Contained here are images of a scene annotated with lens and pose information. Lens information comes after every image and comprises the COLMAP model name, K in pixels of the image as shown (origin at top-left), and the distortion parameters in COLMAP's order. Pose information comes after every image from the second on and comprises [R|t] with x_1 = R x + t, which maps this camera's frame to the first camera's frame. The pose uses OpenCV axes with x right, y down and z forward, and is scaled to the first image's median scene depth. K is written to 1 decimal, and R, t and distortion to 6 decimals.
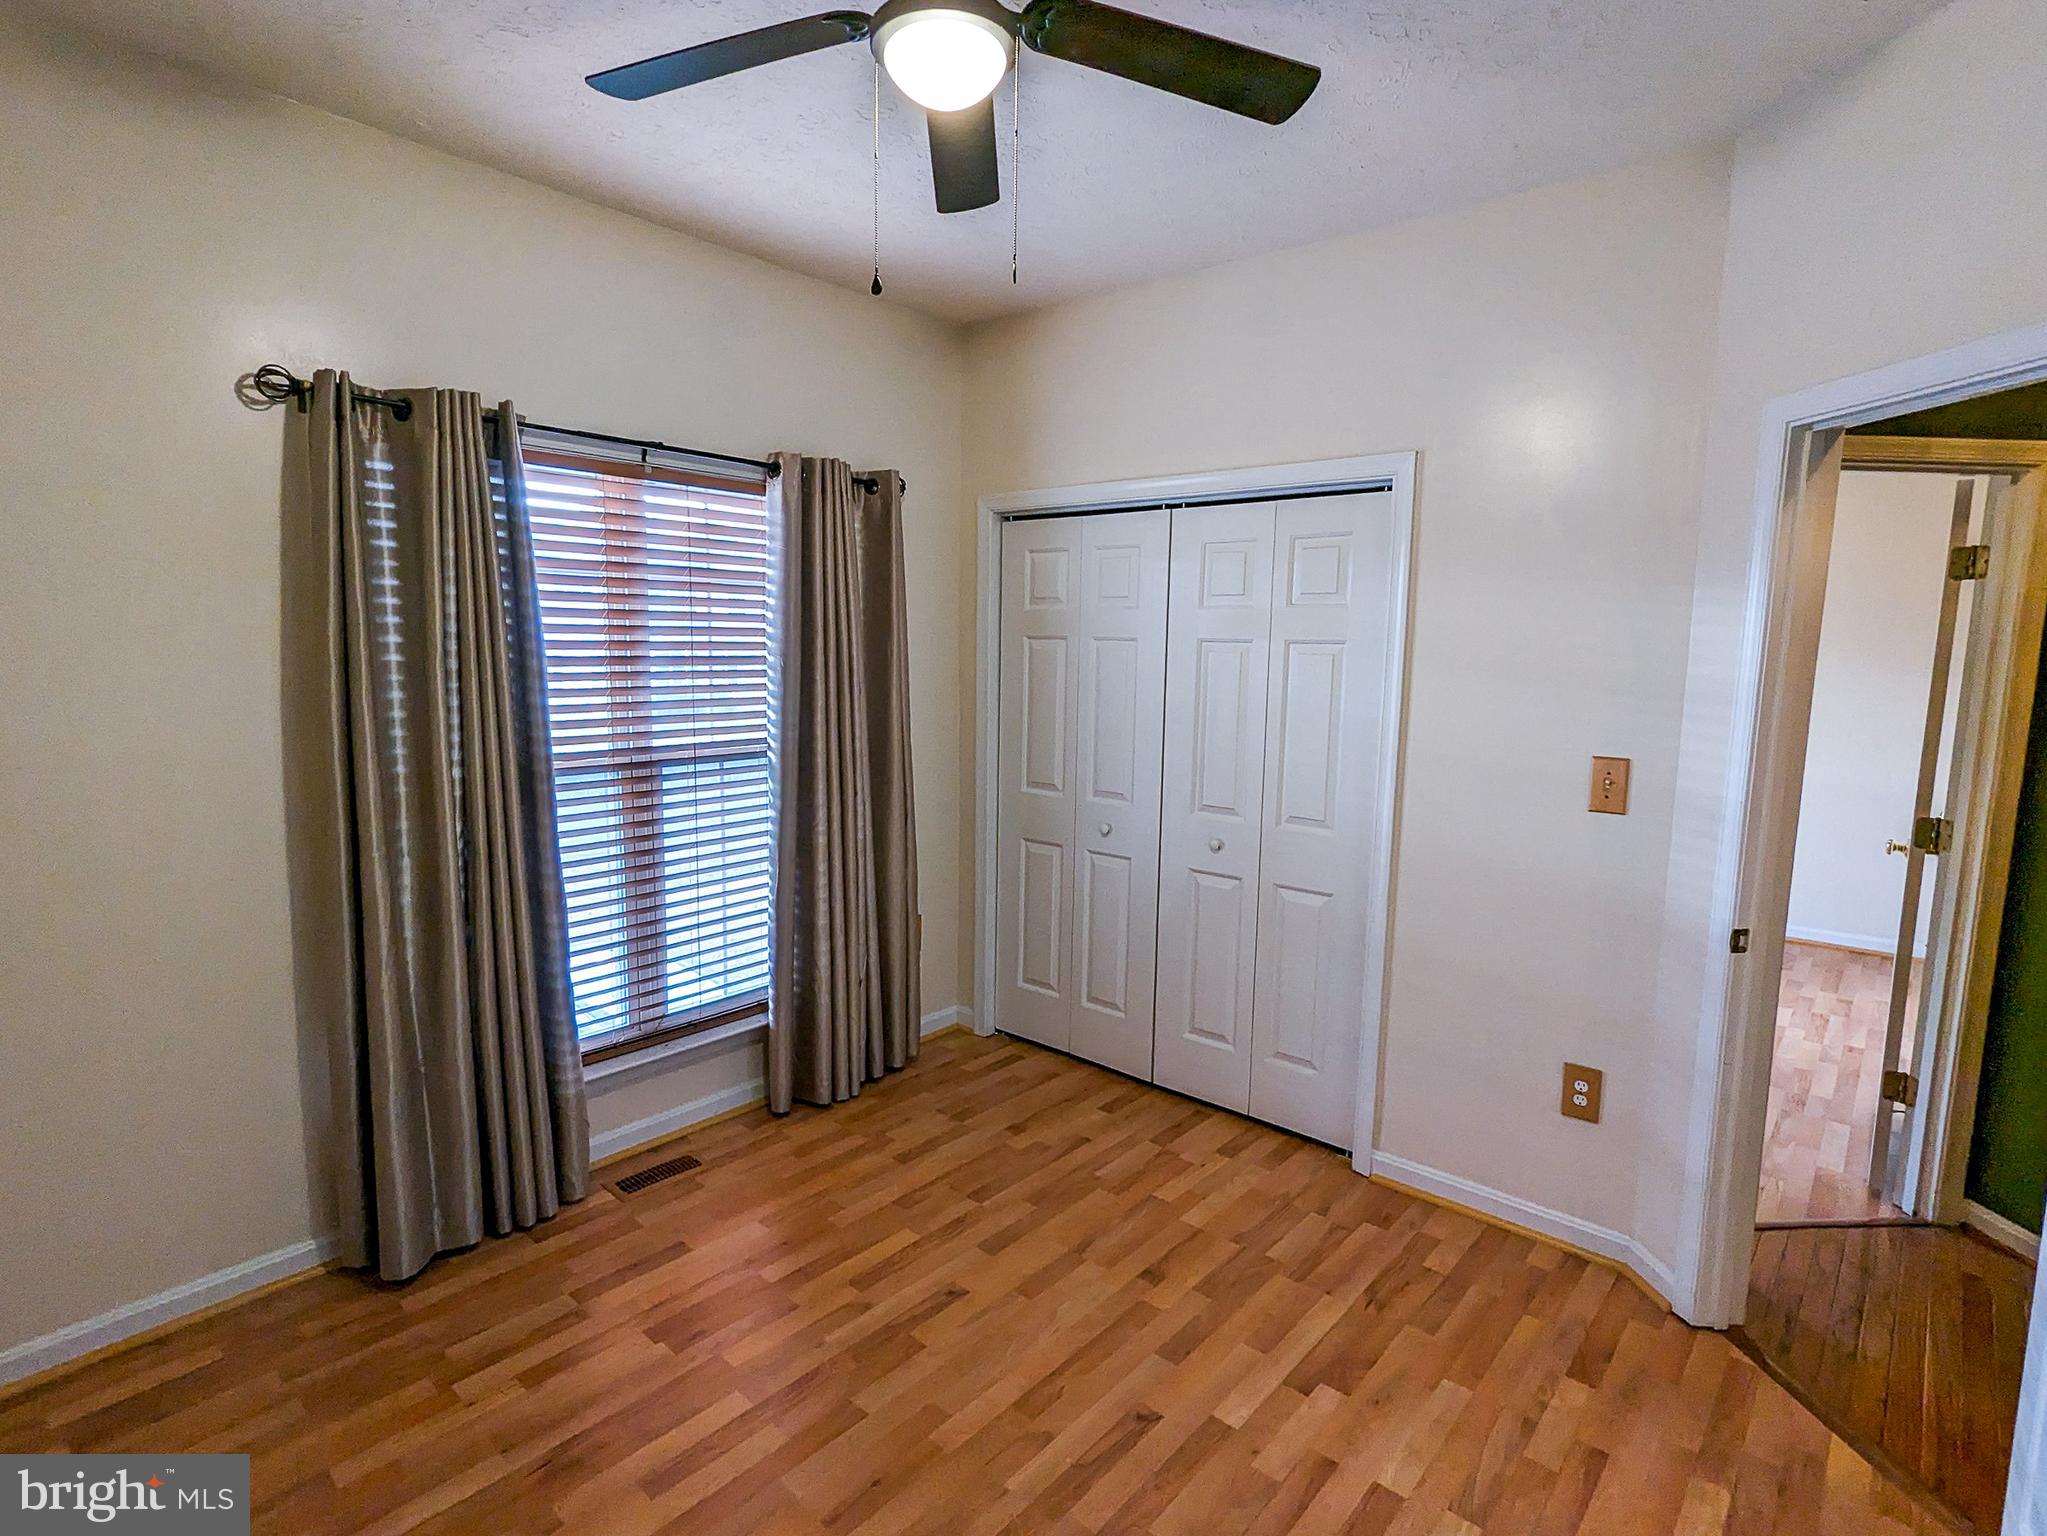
lens RADIAL K [[1037.4, 0, 1023.5], [0, 1037.4, 768.0], [0, 0, 1]] dist [-0.000802, 0.002024]
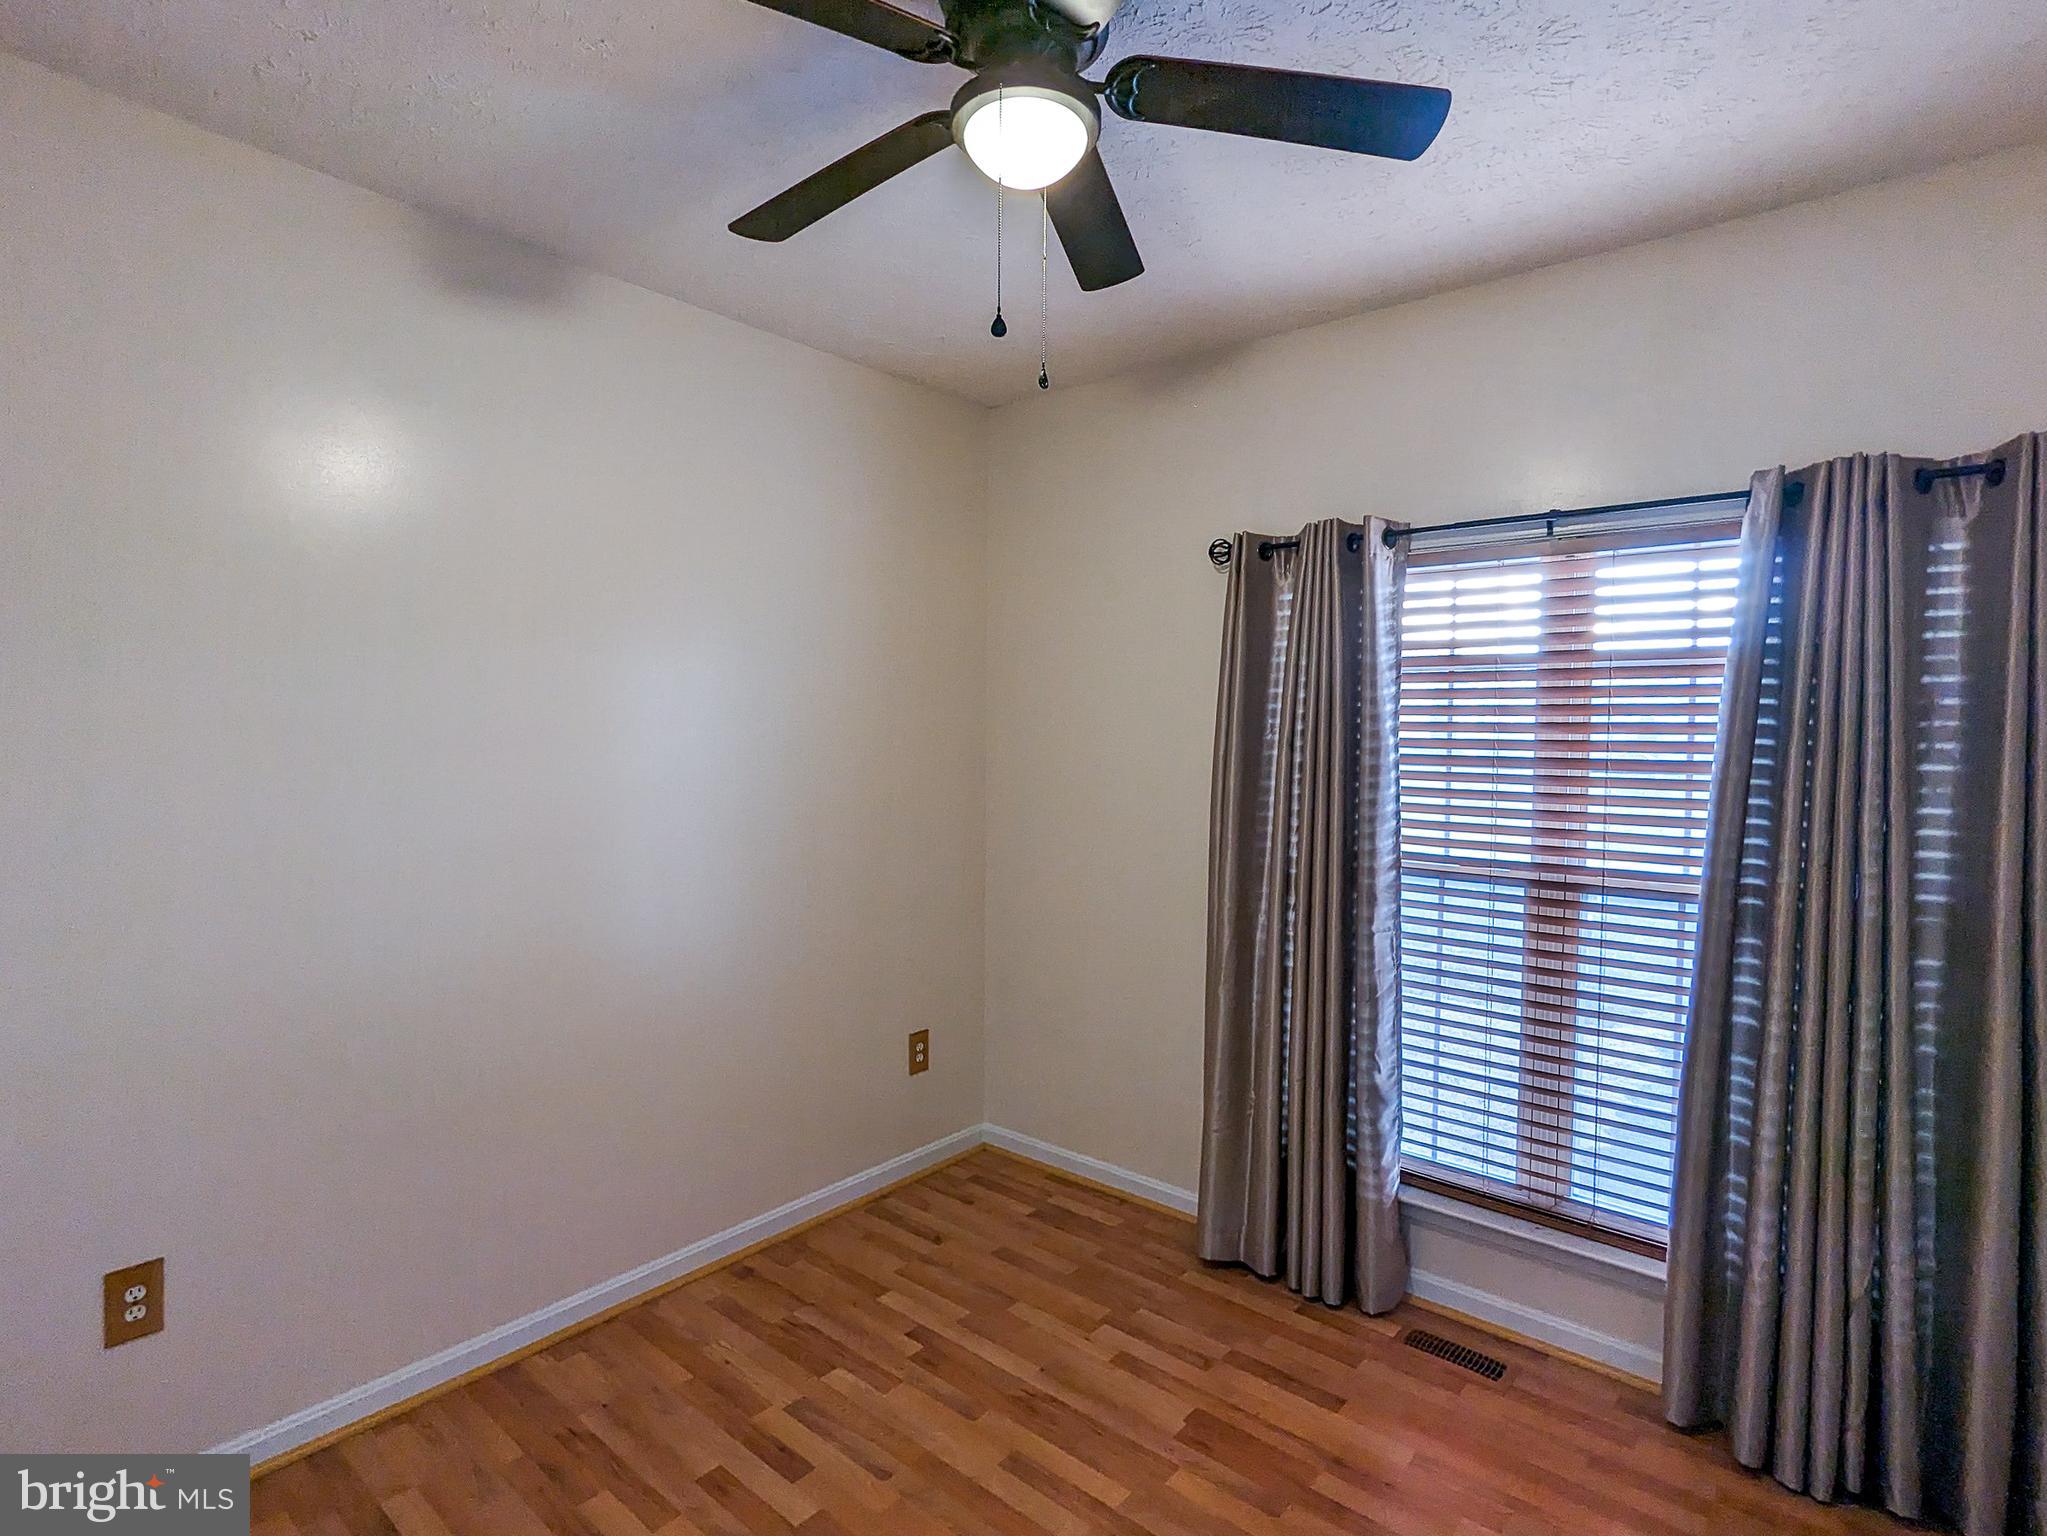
lens RADIAL K [[1037.4, 0, 1023.5], [0, 1037.4, 768.0], [0, 0, 1]] dist [-0.000802, 0.002024]
pose [[0.019819, 0.026053, -0.999464, 0.510681], [-0.135263, 0.990539, 0.023138, -0.064566], [0.990611, 0.134732, 0.023155, 0.585553]]
